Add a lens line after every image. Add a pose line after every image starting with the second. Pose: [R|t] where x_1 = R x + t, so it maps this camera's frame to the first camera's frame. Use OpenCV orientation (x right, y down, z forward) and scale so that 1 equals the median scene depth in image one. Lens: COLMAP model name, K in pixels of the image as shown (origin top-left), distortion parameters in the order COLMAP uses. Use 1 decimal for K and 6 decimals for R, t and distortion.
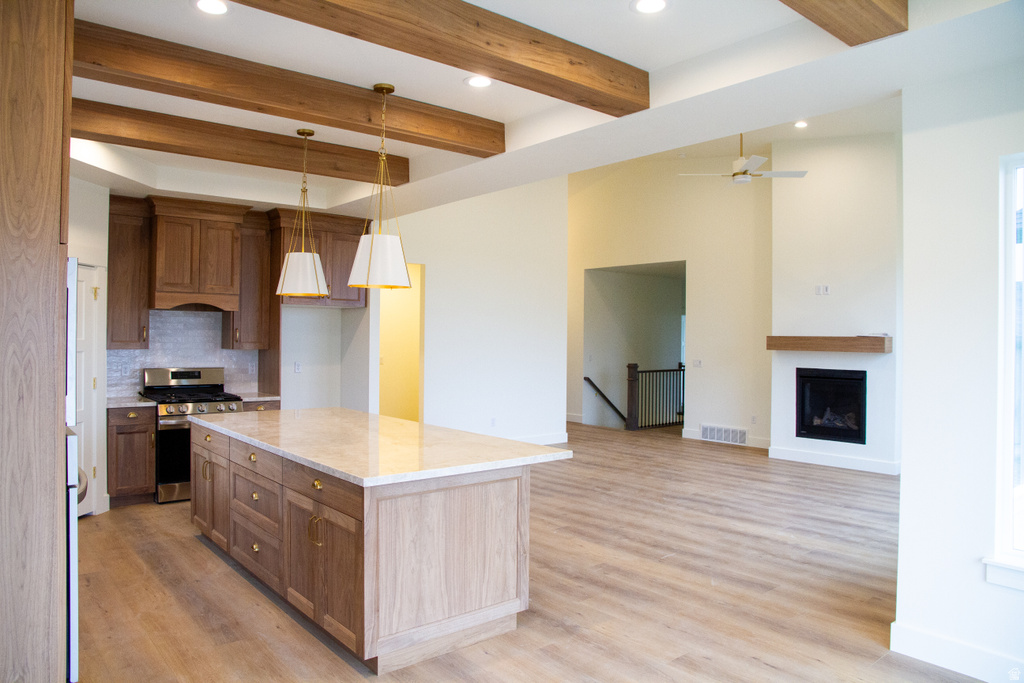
lens RADIAL K [[690.9, 0, 511.0], [0, 690.9, 337.9], [0, 0, 1]] dist [-0.117473, 0.072210]
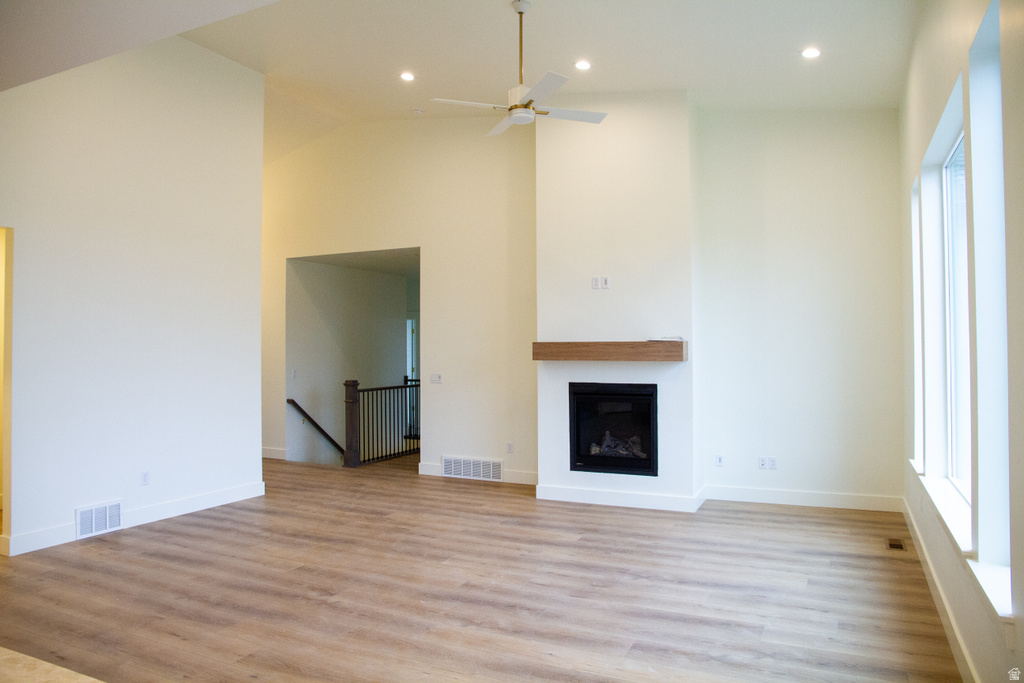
lens RADIAL K [[690.9, 0, 511.0], [0, 690.9, 337.9], [0, 0, 1]] dist [-0.117473, 0.072210]
pose [[0.912983, -0.008508, 0.407908, 0.035472], [0.014022, 0.999846, -0.010528, 0.000186], [-0.407756, 0.015332, 0.912962, 0.299543]]
